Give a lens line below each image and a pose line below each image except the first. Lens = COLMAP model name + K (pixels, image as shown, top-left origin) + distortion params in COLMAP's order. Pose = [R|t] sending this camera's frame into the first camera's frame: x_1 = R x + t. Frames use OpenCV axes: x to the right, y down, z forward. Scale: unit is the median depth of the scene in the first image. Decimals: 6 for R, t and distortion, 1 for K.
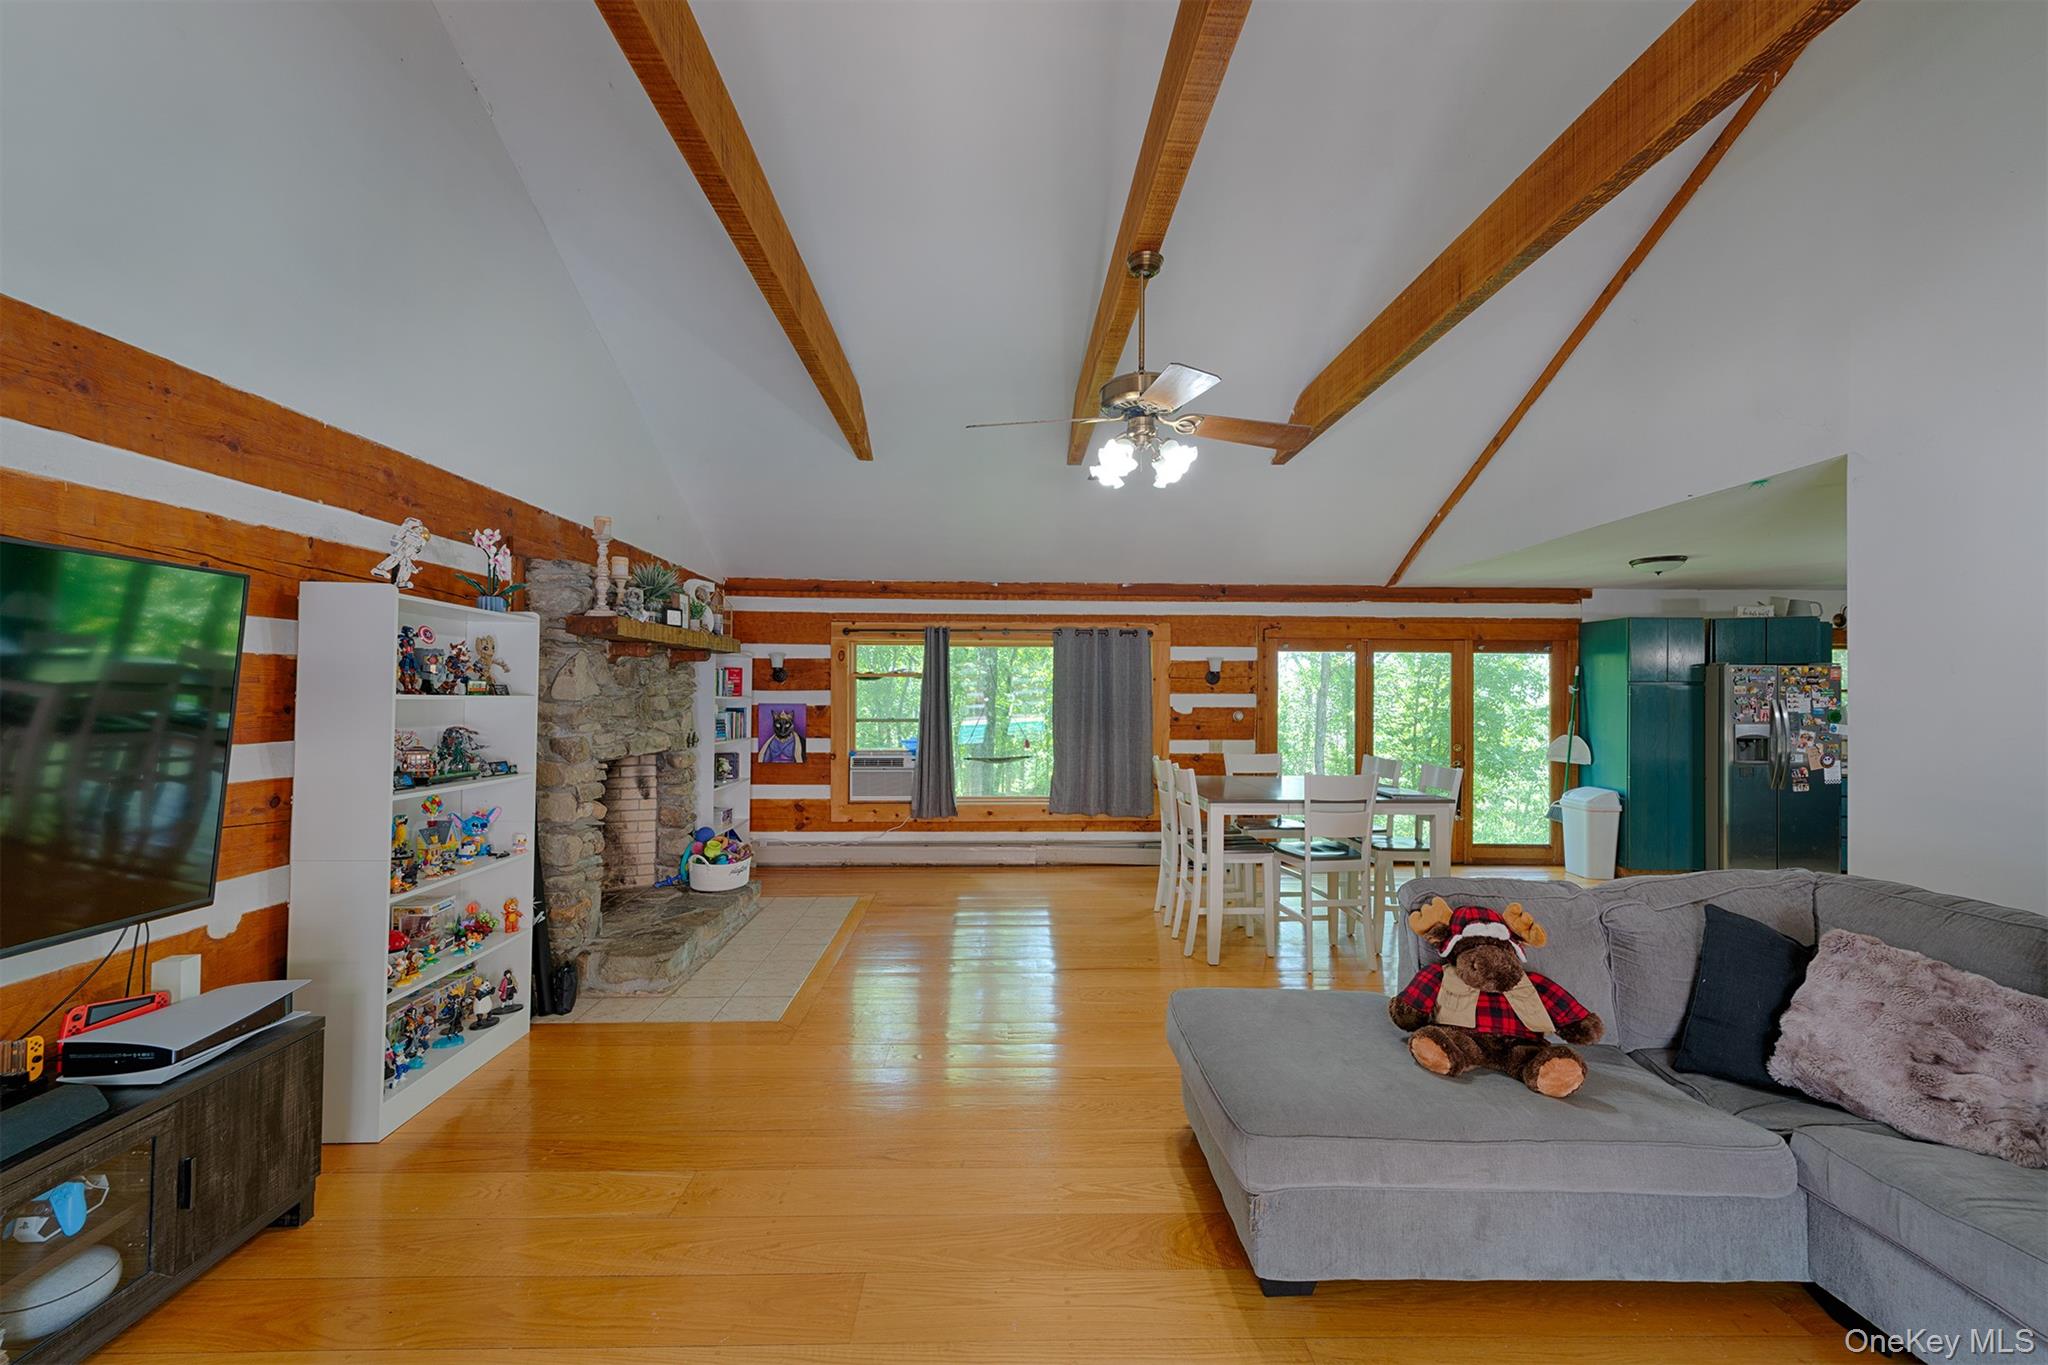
lens RADIAL K [[826.0, 0, 1020.8], [0, 826.0, 684.6], [0, 0, 1]] dist [-0.001131, -0.000298]
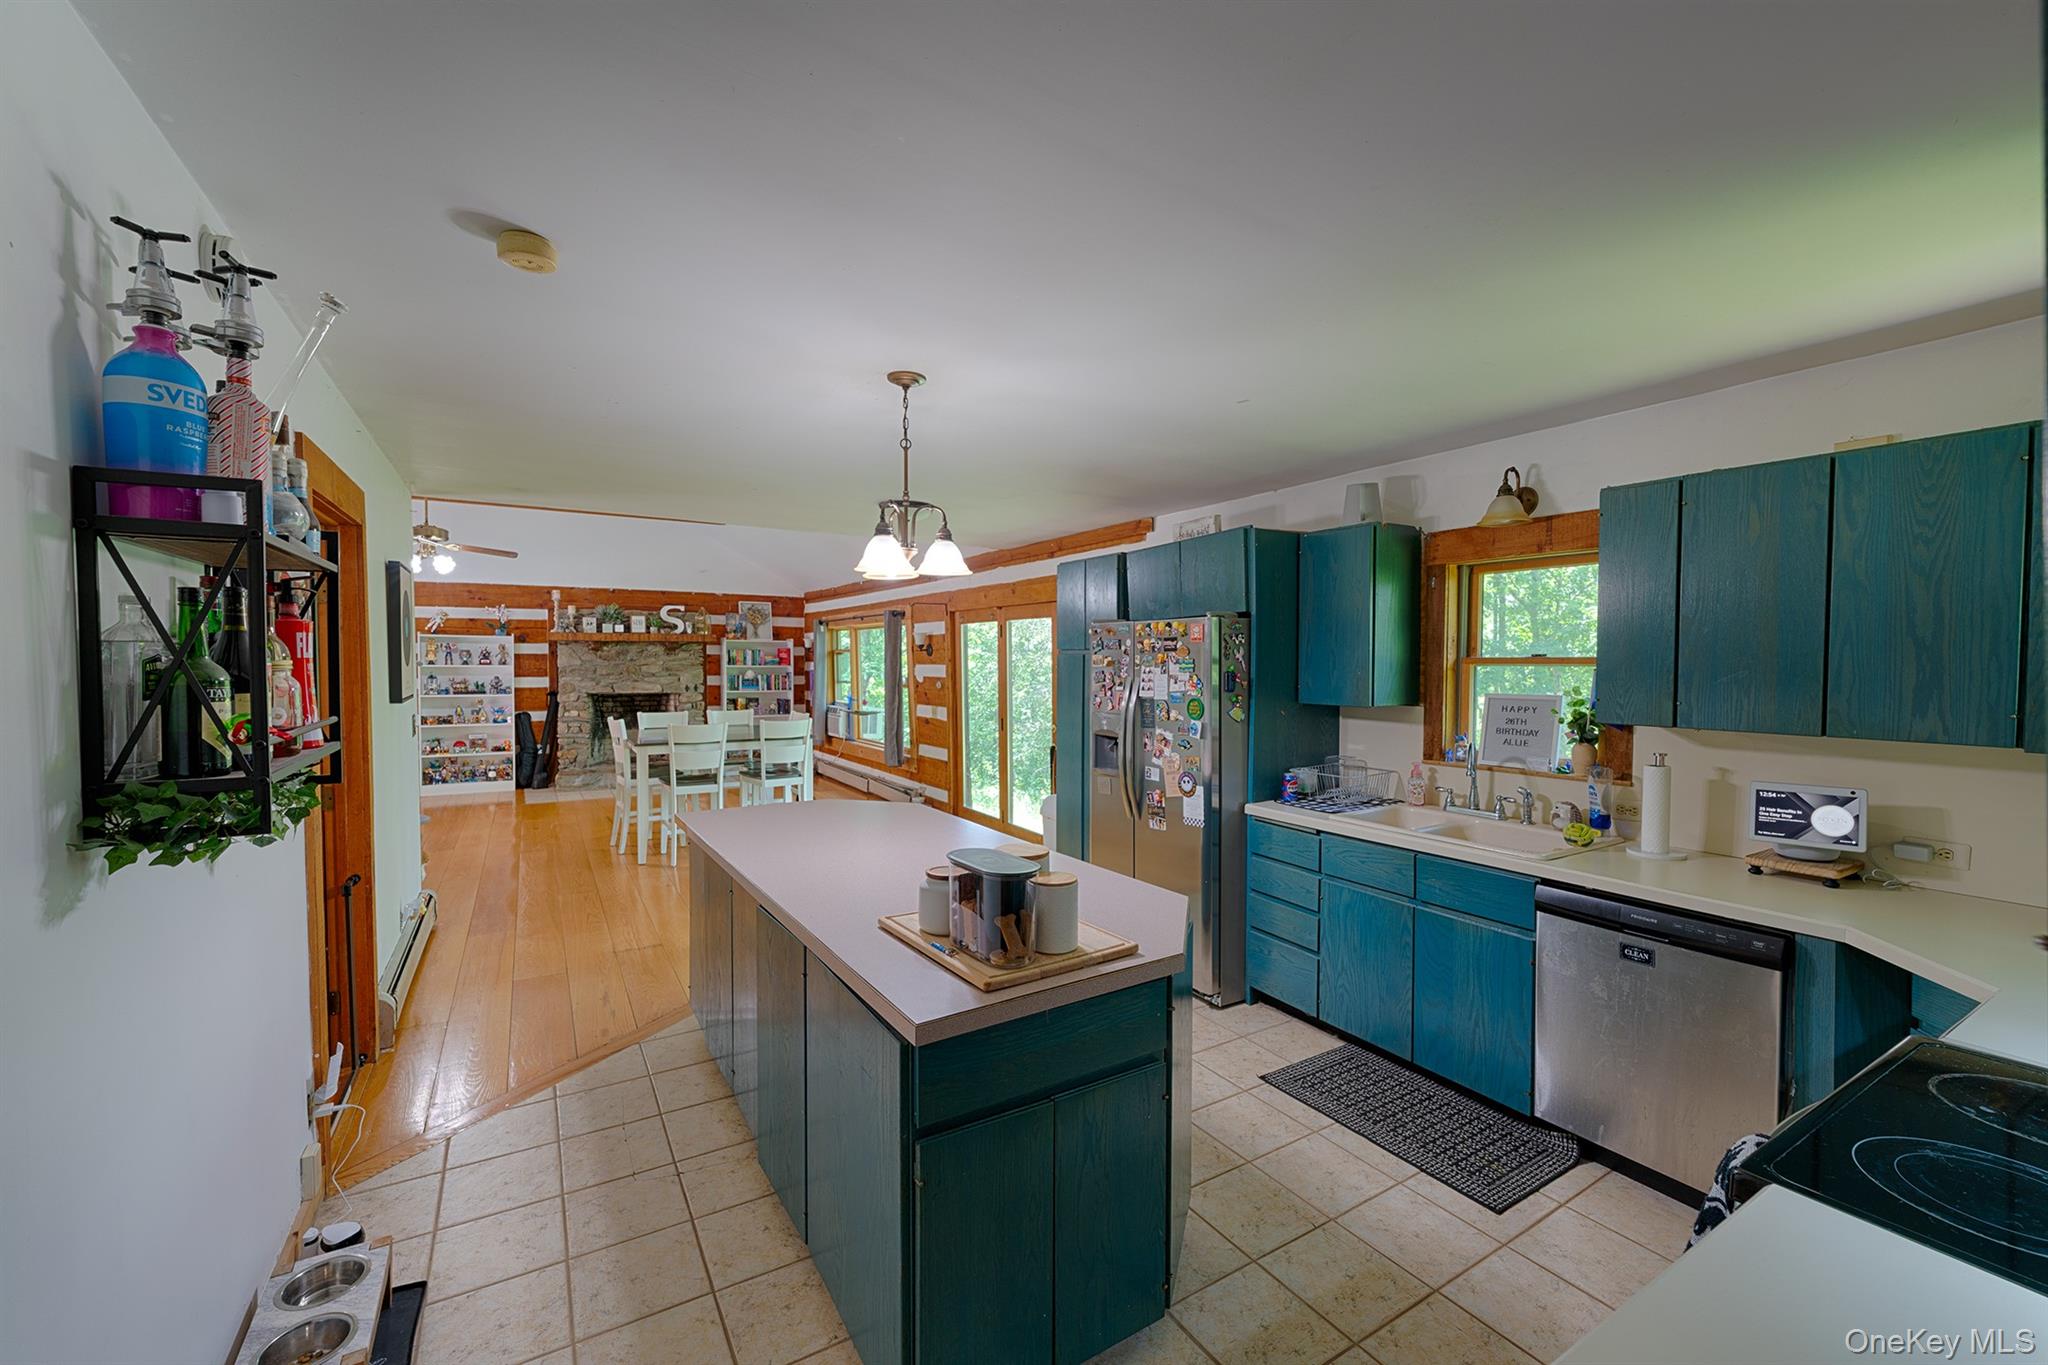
lens RADIAL K [[826.0, 0, 1023.0], [0, 826.0, 682.5], [0, 0, 1]] dist [-0.001131, -0.000298]
pose [[0.498290, 0.021081, -0.866754, 1.264556], [0.010828, 0.999475, 0.030534, 0.002734], [0.866943, -0.024600, 0.497801, 0.552196]]
